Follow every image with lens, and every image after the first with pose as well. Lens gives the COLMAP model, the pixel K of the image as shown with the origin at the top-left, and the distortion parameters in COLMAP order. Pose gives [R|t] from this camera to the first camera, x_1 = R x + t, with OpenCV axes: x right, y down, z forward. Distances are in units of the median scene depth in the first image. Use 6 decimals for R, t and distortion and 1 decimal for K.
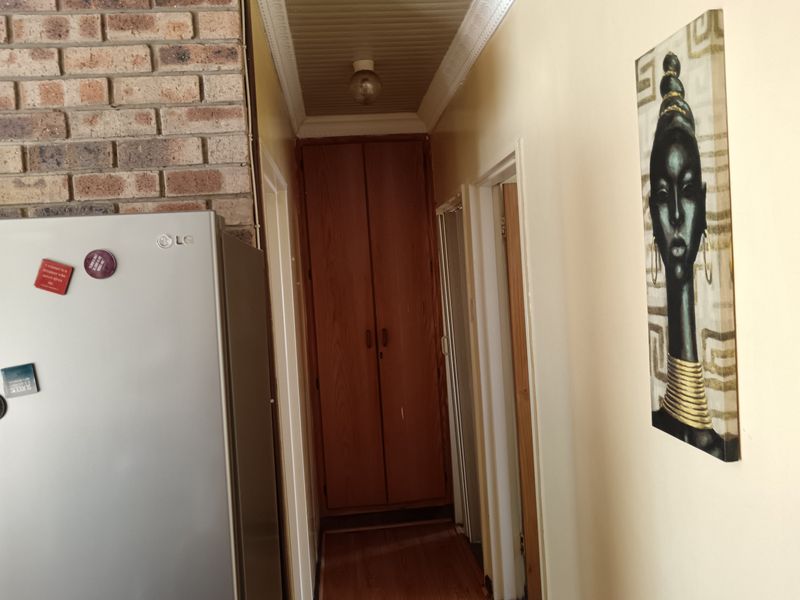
lens RADIAL K [[632.7, 0, 399.7], [0, 632.7, 296.9], [0, 0, 1]] dist [-0.005294, -0.002296]
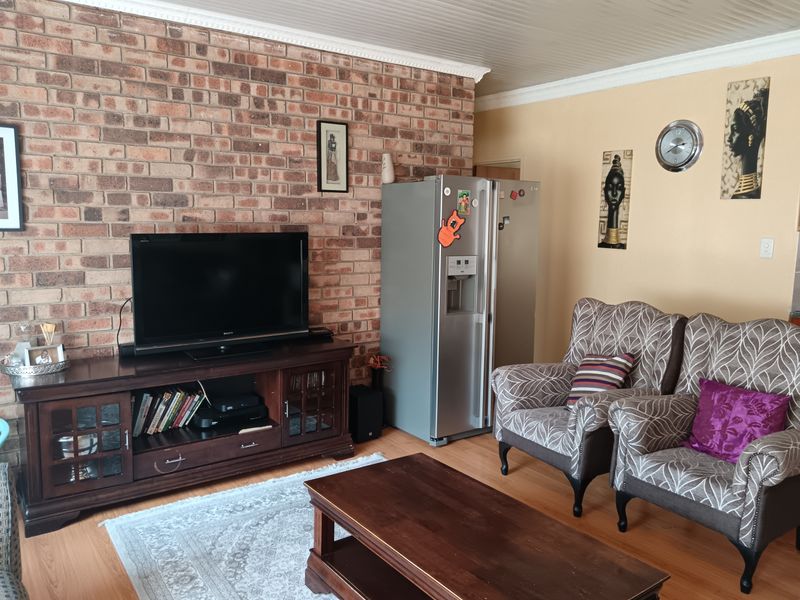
lens RADIAL K [[632.7, 0, 400.0], [0, 632.7, 301.7], [0, 0, 1]] dist [-0.005294, -0.002296]
pose [[0.868977, 0.009478, 0.494762, -2.772156], [-0.052686, 0.995906, 0.073456, 0.340482], [-0.492040, -0.089899, 0.865918, -1.932246]]
